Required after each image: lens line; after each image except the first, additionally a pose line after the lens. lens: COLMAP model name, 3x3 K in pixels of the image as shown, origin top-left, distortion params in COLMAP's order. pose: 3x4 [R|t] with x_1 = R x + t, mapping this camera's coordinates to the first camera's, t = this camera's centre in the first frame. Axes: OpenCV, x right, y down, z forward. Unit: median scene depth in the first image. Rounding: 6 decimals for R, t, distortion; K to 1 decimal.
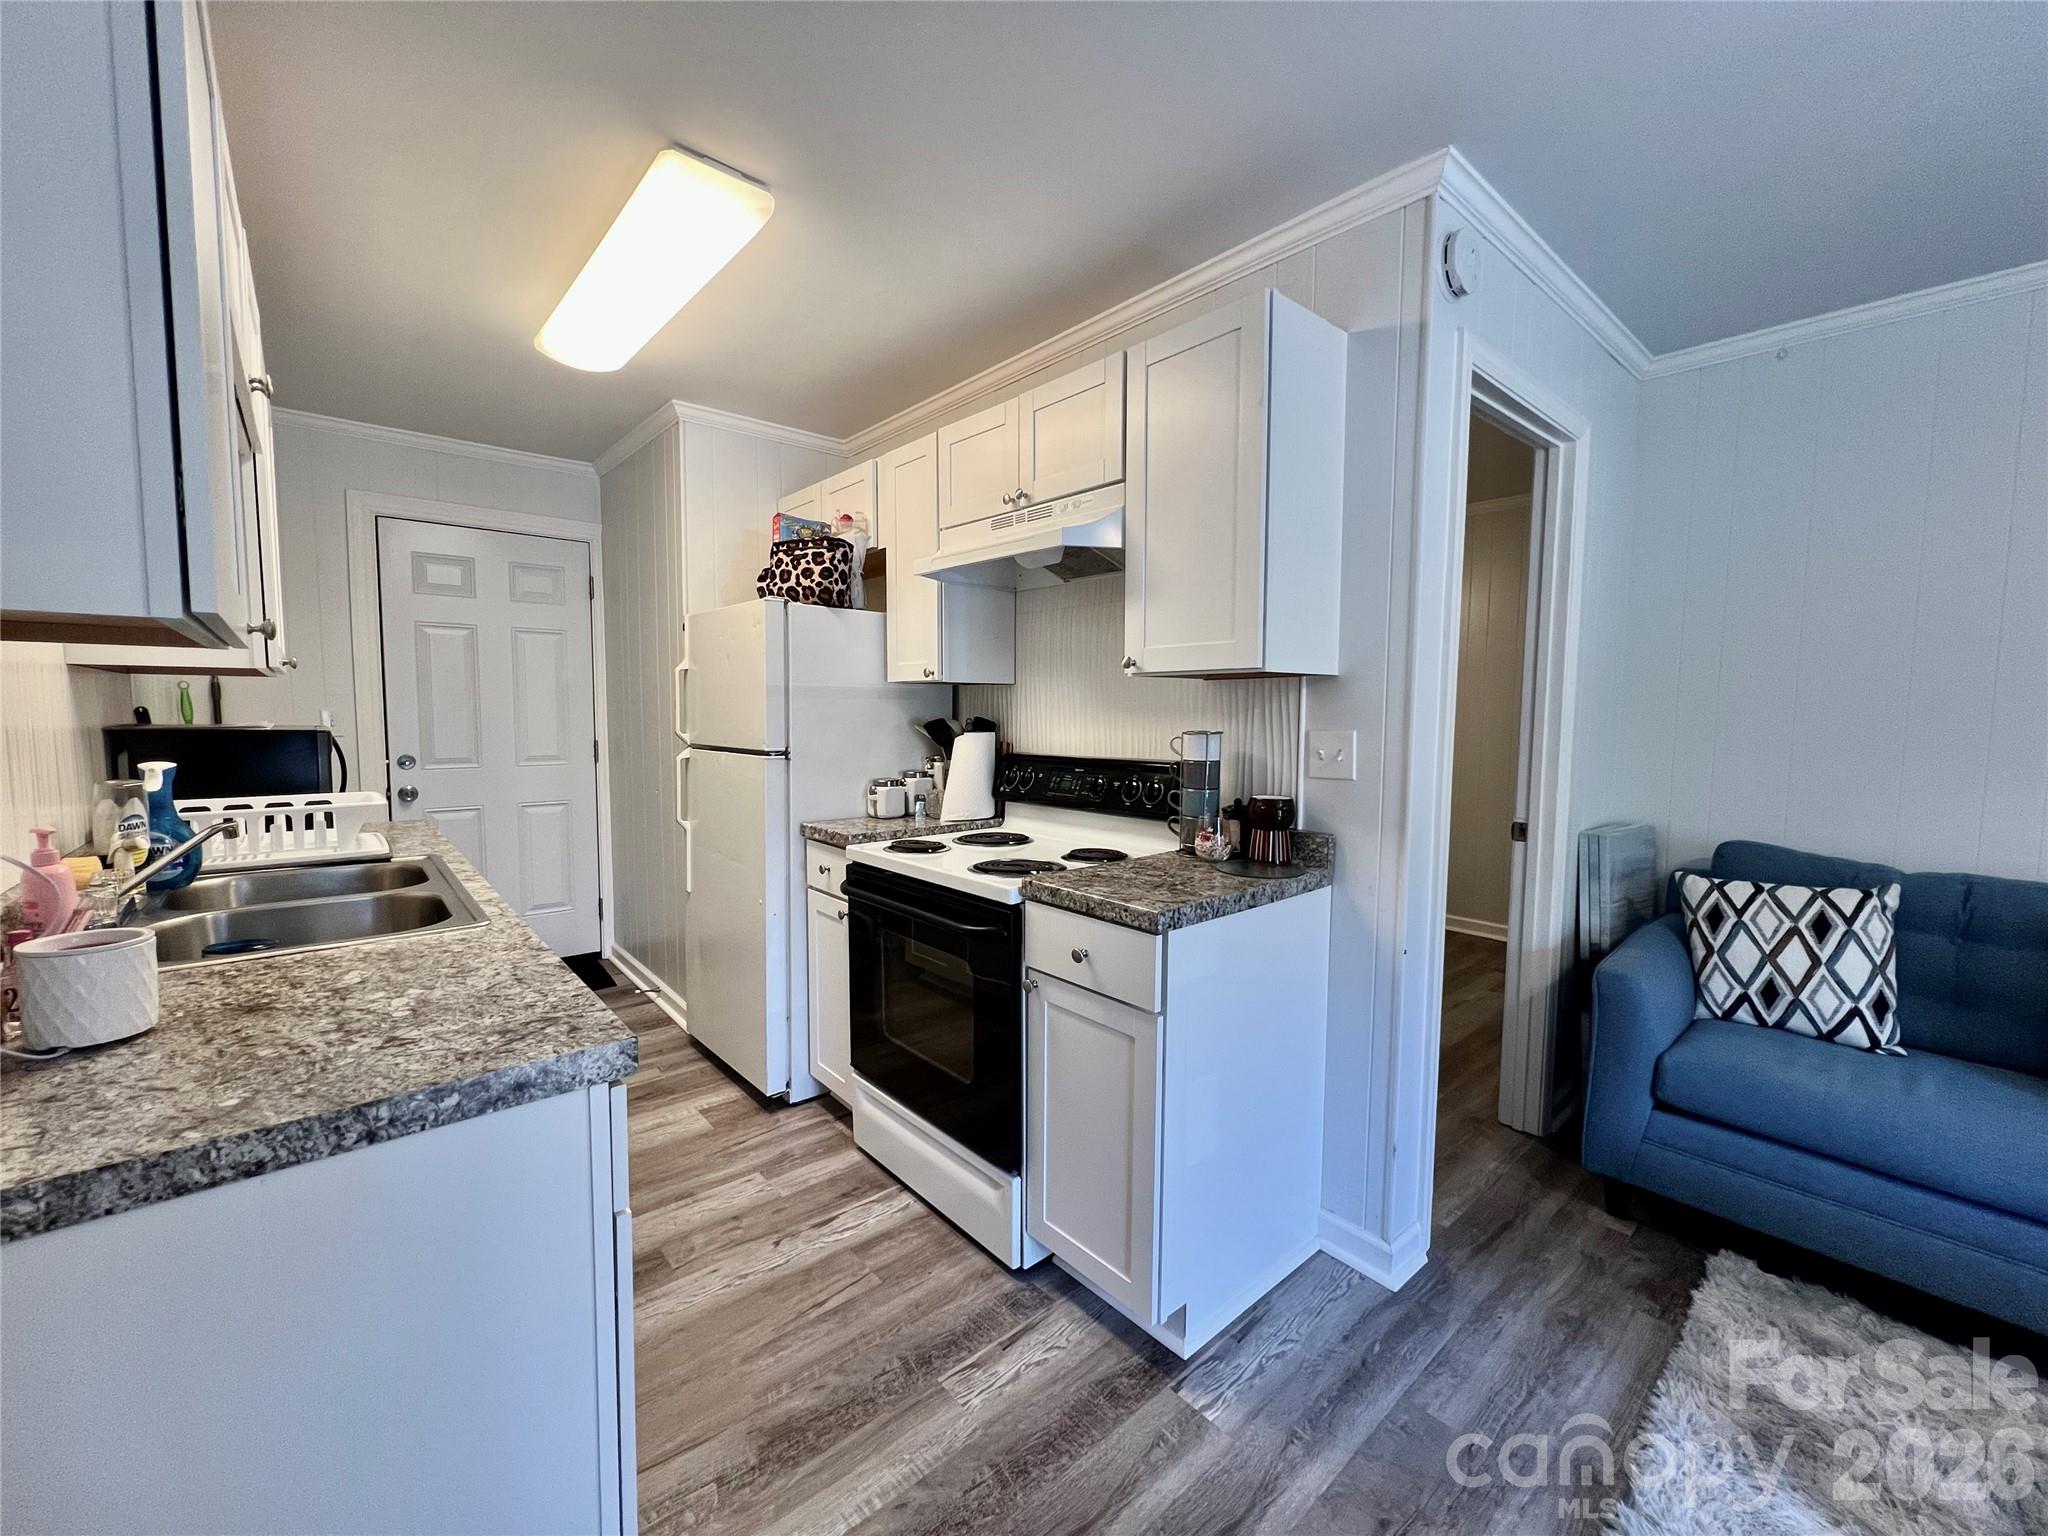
lens RADIAL K [[819.2, 0, 1022.3], [0, 819.2, 769.3], [0, 0, 1]] dist [-0.001874, 0.000389]
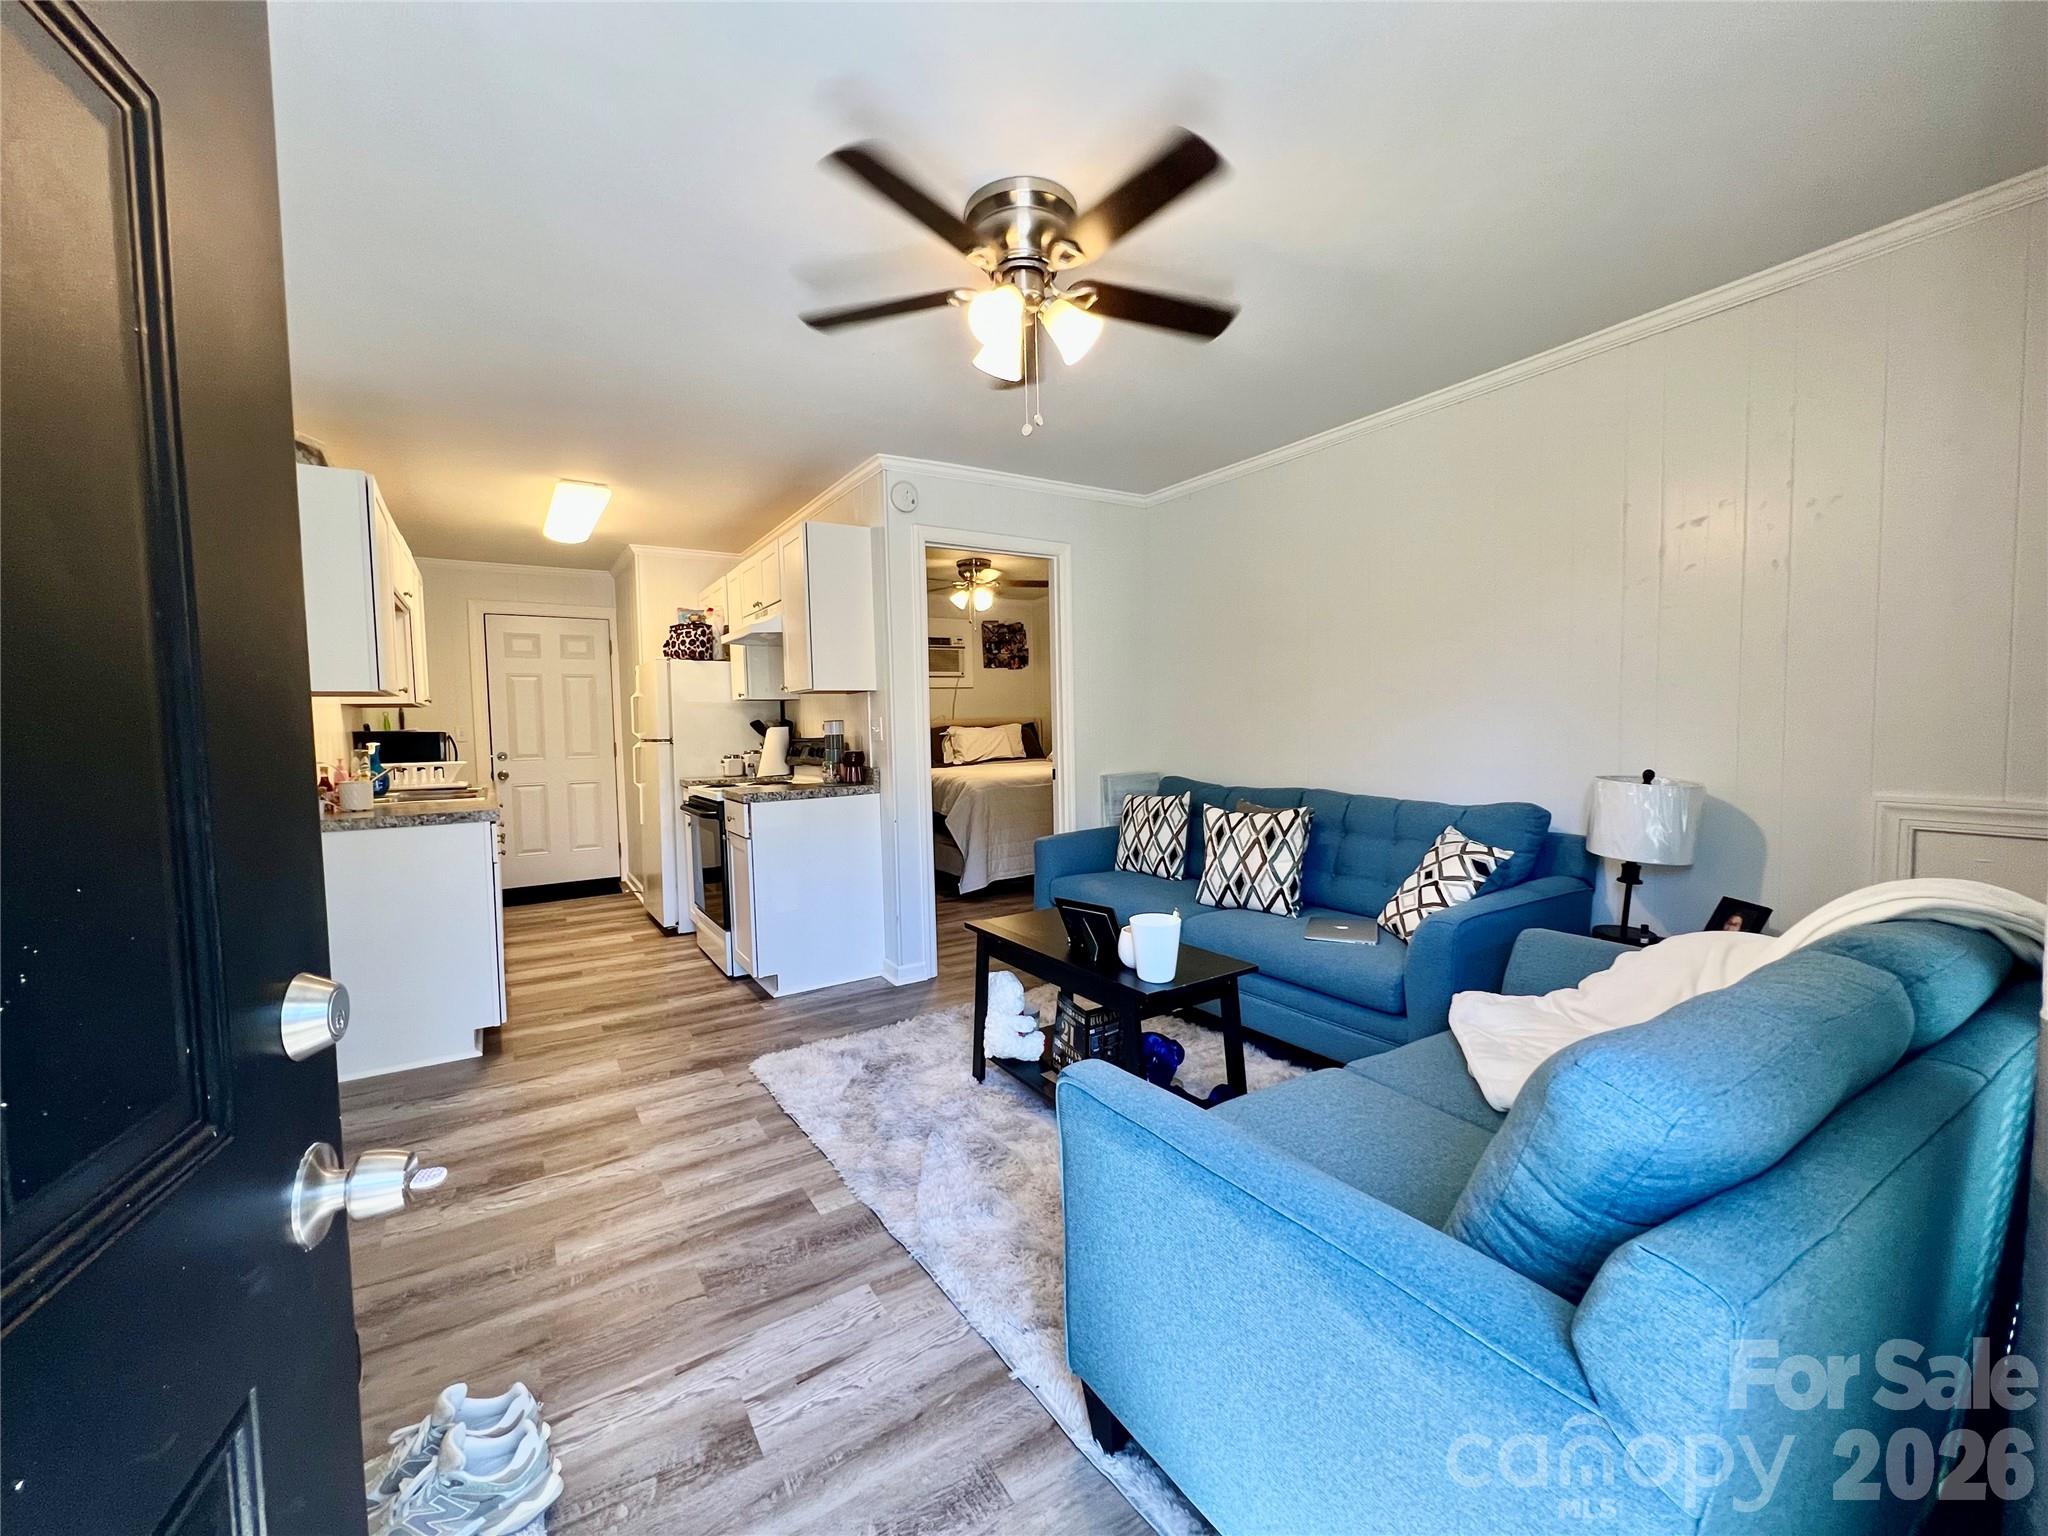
lens RADIAL K [[819.2, 0, 1021.0], [0, 819.2, 769.8], [0, 0, 1]] dist [-0.001874, 0.000389]
pose [[0.989439, -0.019105, -0.143684, 0.967597], [0.016506, 0.999678, -0.019258, 0.121222], [0.144005, 0.016683, 0.989436, -0.913341]]
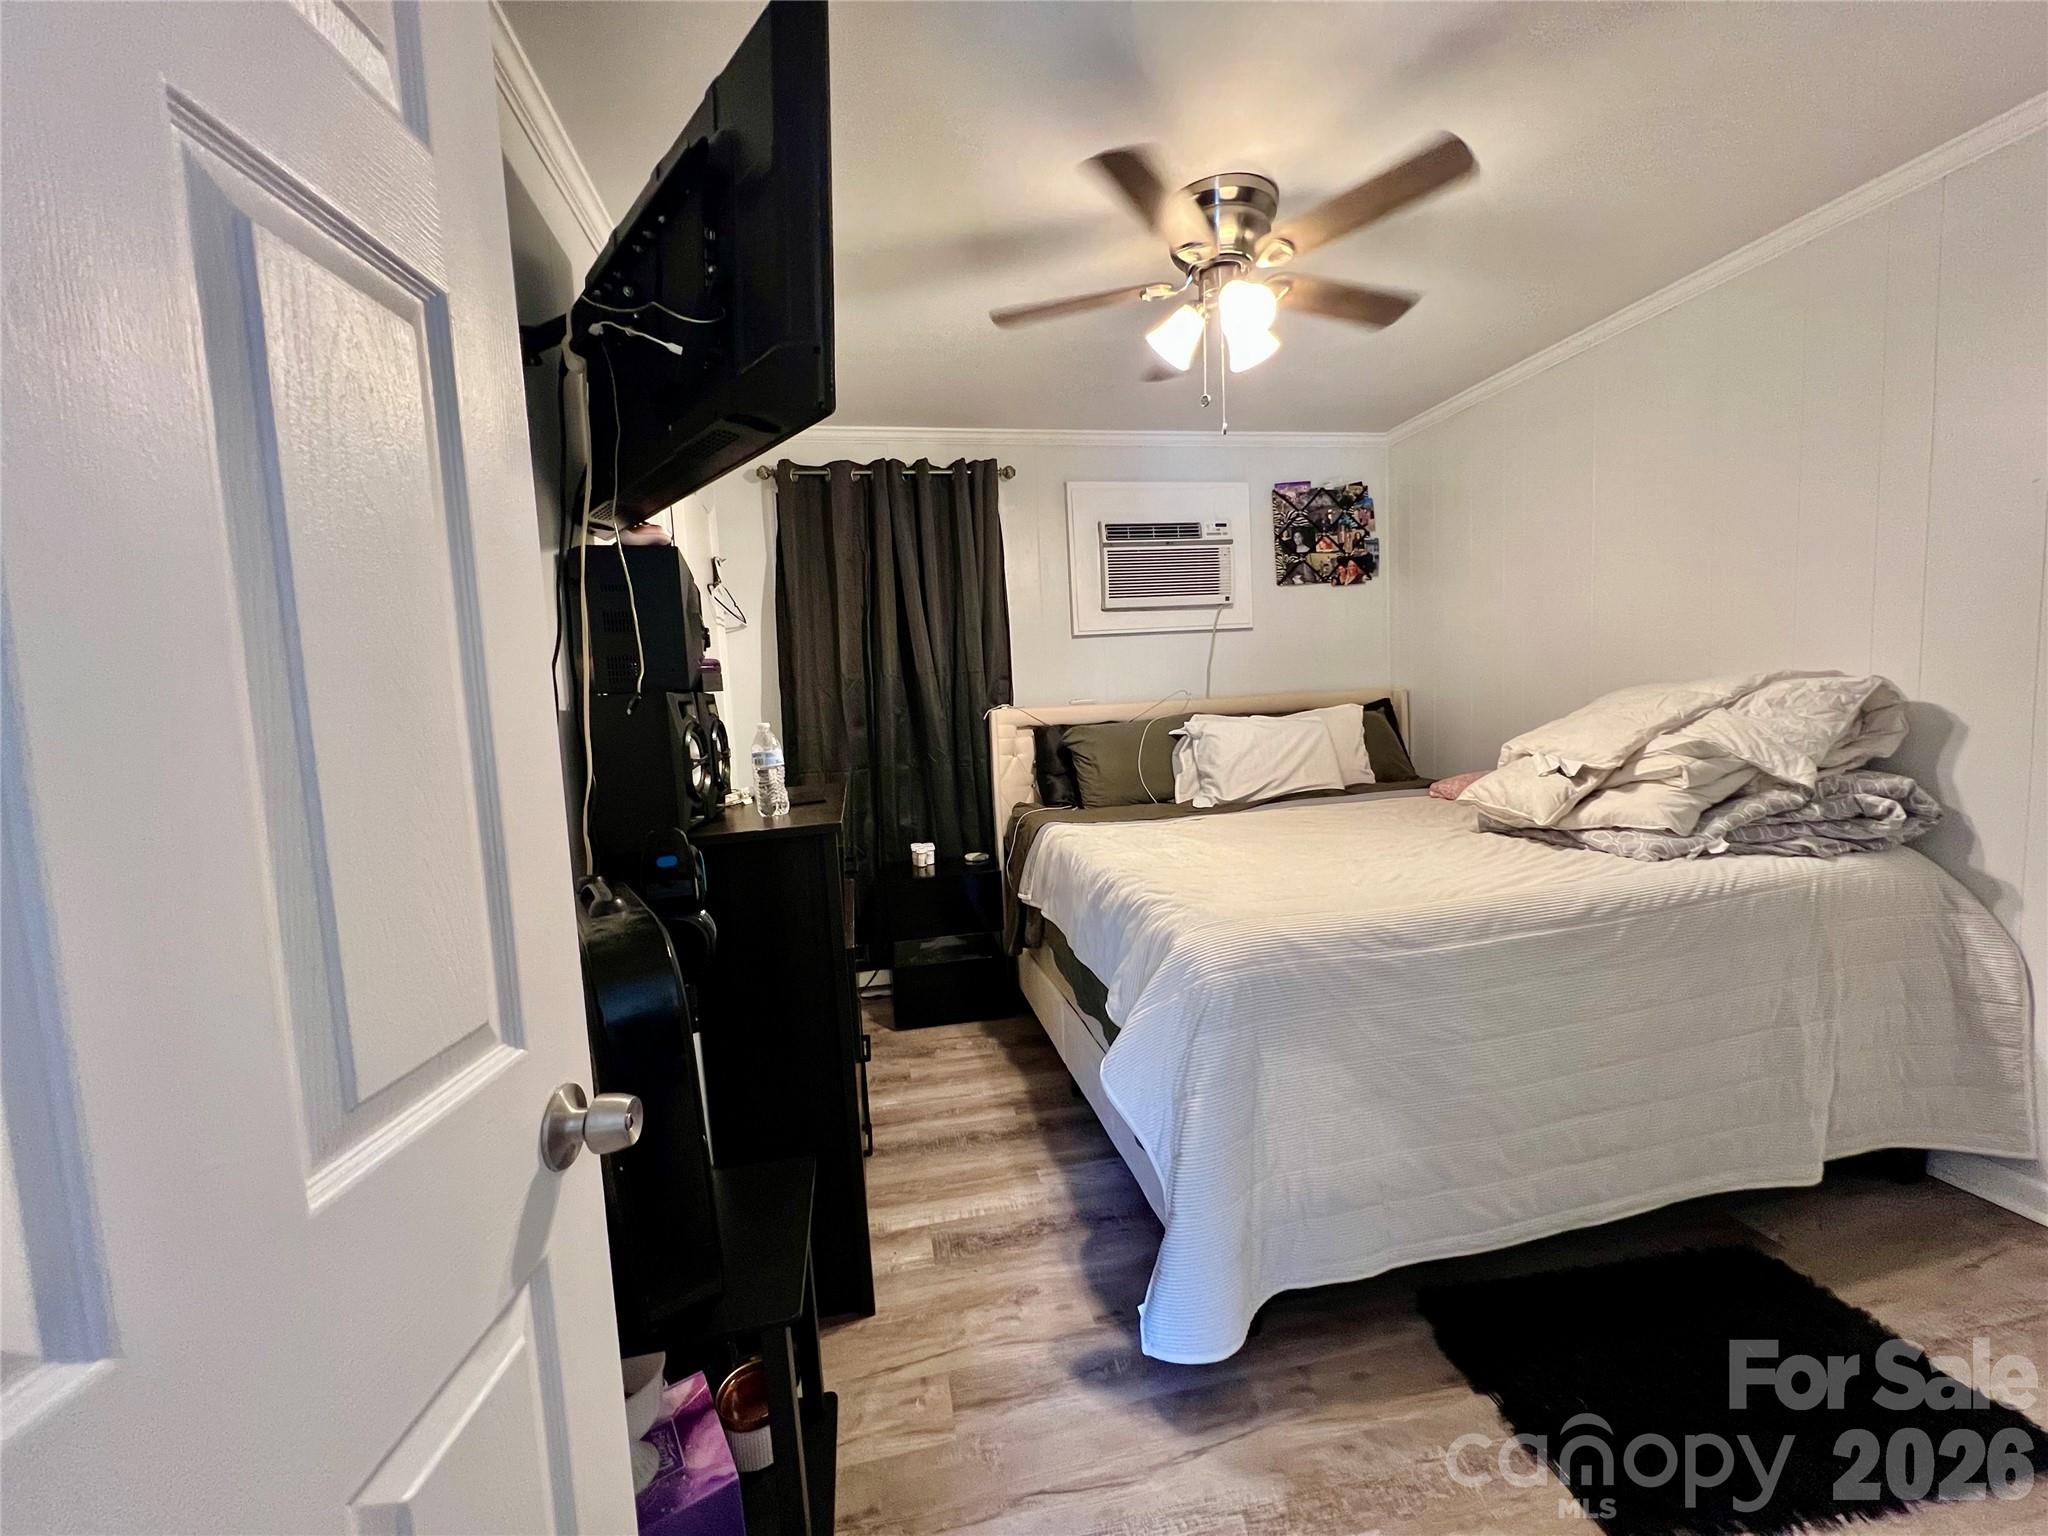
lens RADIAL K [[819.2, 0, 1024.2], [0, 819.2, 772.2], [0, 0, 1]] dist [-0.001874, 0.000389]
pose [[0.869793, -0.003125, -0.493406, 0.643568], [0.015531, 0.999658, 0.021047, -0.077012], [0.493172, -0.025970, 0.869544, 1.082098]]
